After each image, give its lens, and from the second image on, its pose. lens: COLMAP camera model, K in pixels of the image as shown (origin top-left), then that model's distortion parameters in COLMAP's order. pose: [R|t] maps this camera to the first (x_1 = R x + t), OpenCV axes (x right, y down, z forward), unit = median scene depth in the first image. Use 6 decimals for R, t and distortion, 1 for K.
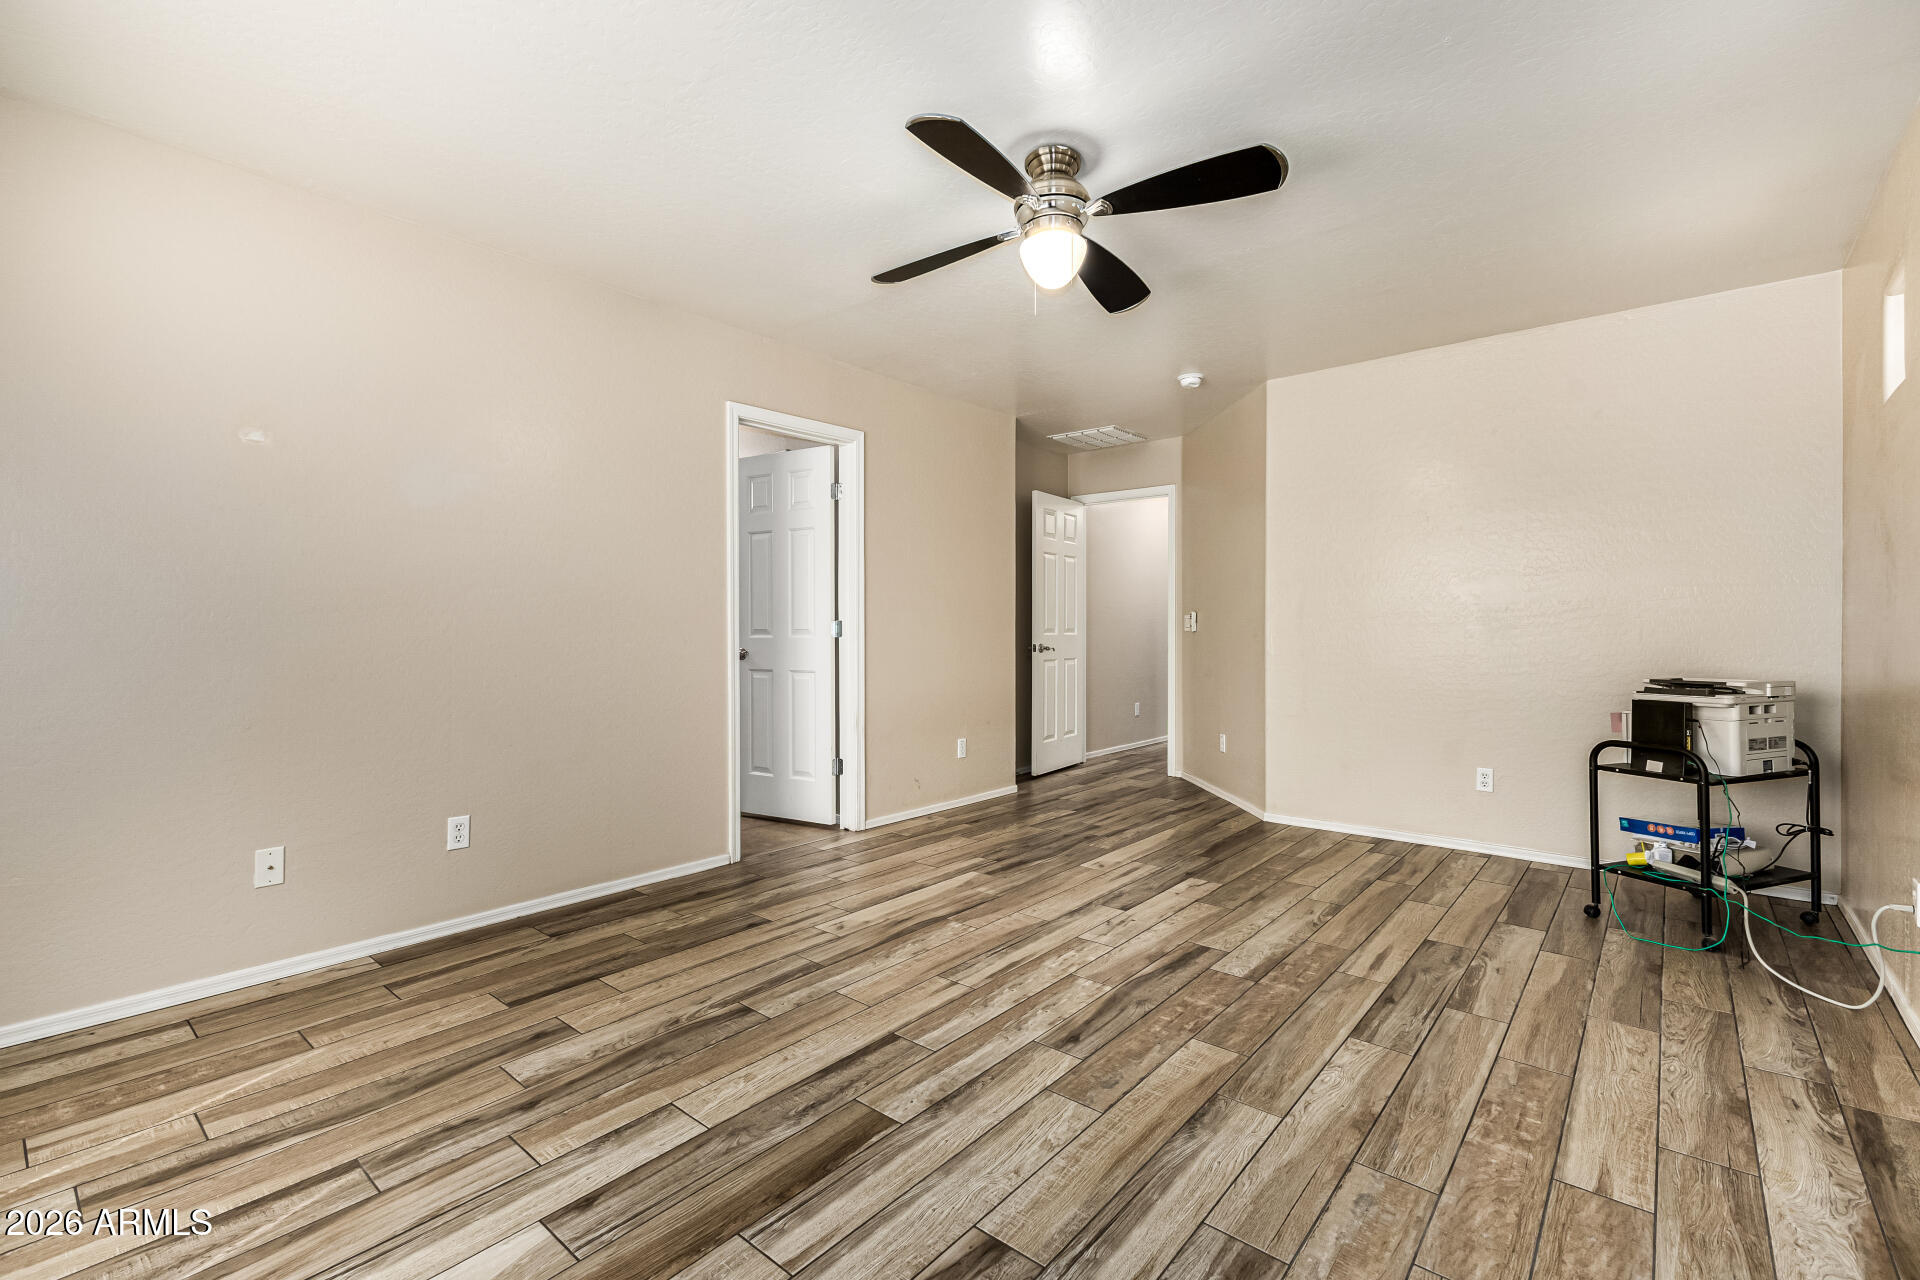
lens RADIAL K [[837.7, 0, 957.8], [0, 837.7, 633.5], [0, 0, 1]] dist [0.010860, -0.000659]
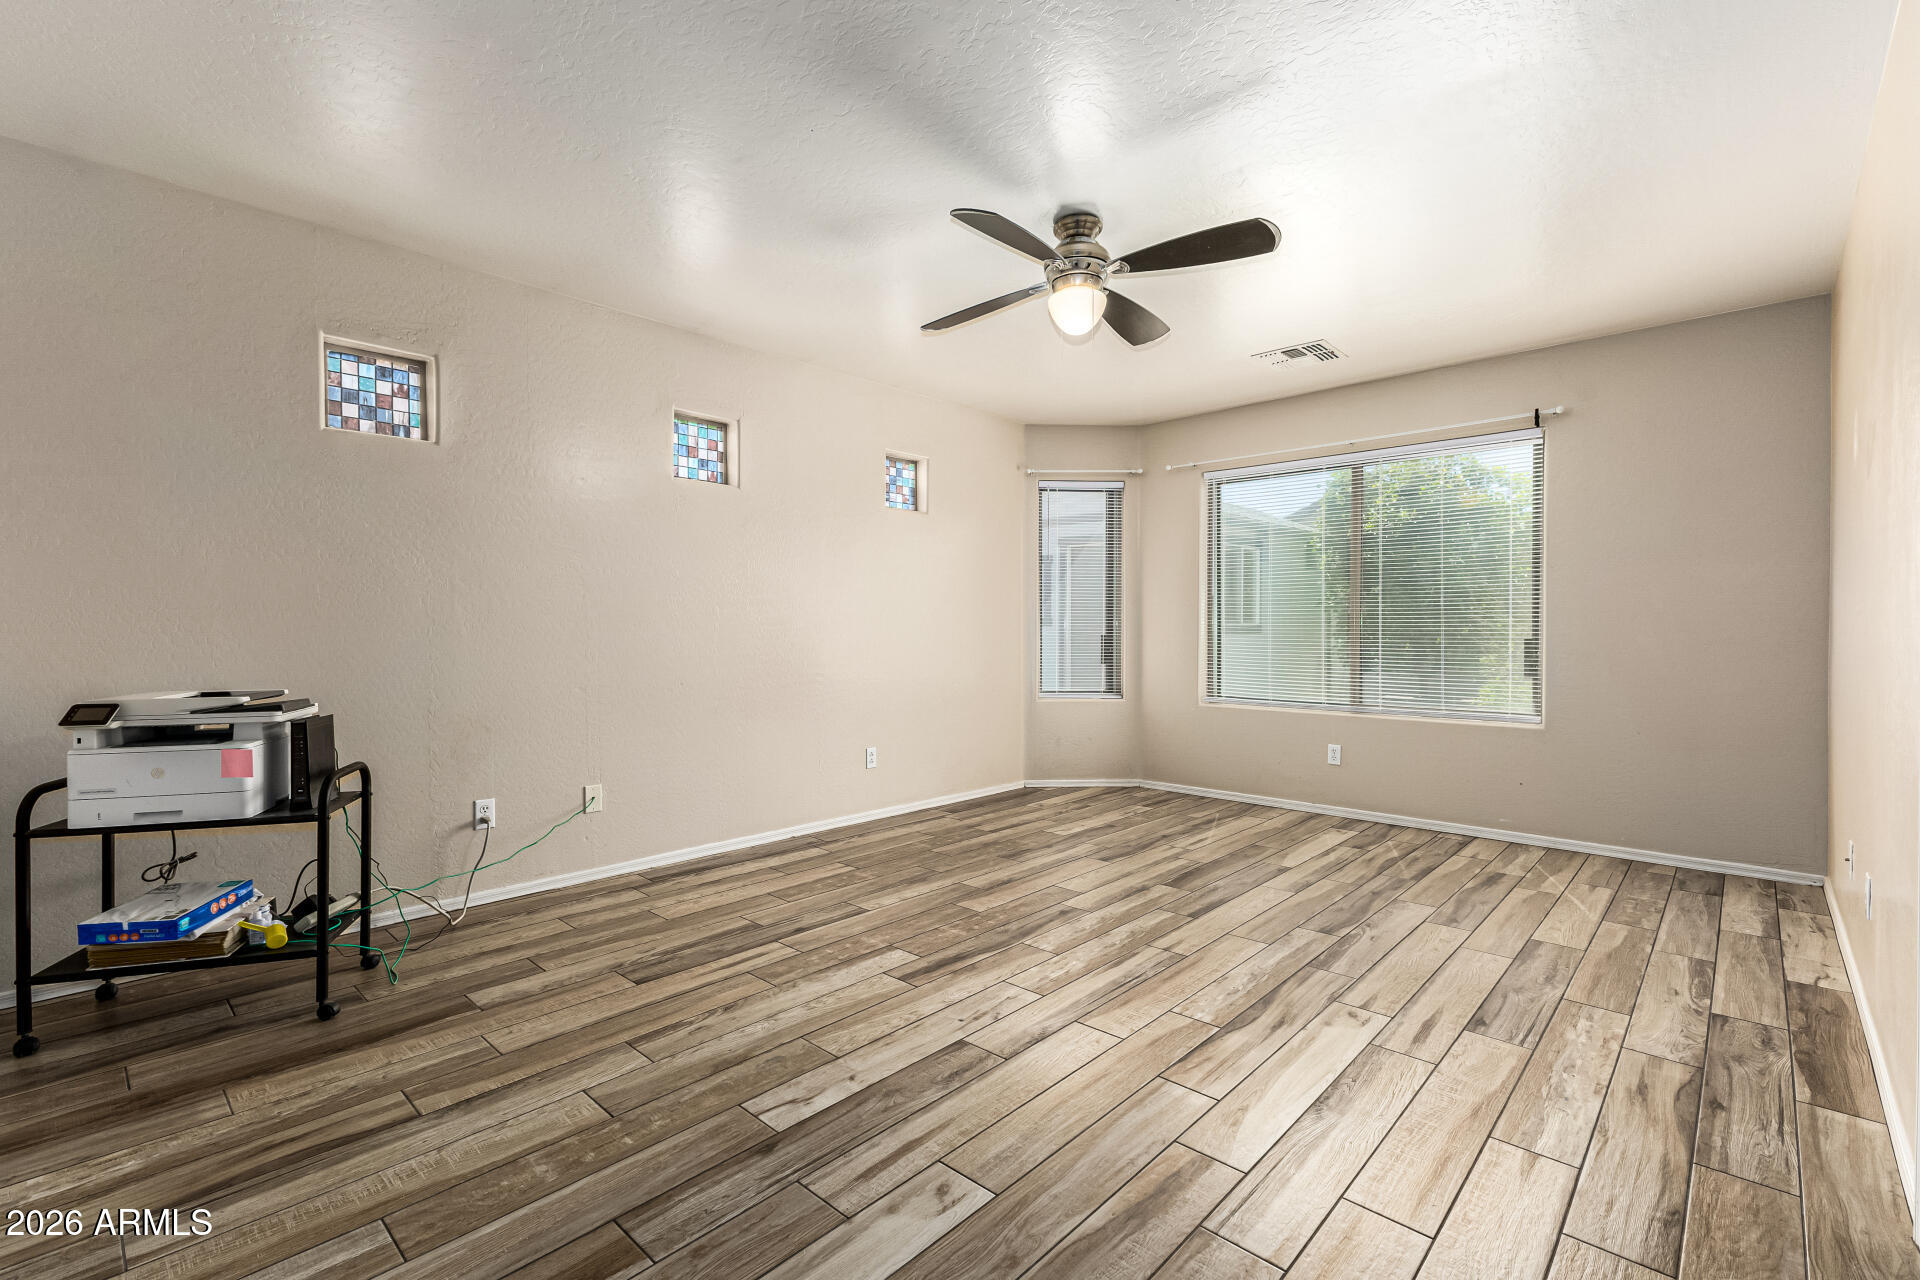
lens RADIAL K [[837.7, 0, 957.8], [0, 837.7, 633.5], [0, 0, 1]] dist [0.010860, -0.000659]
pose [[-0.998713, 0.000096, 0.050726, 0.200742], [0.000479, 0.999971, 0.007537, -0.002313], [-0.050724, 0.007551, -0.998684, 1.989356]]
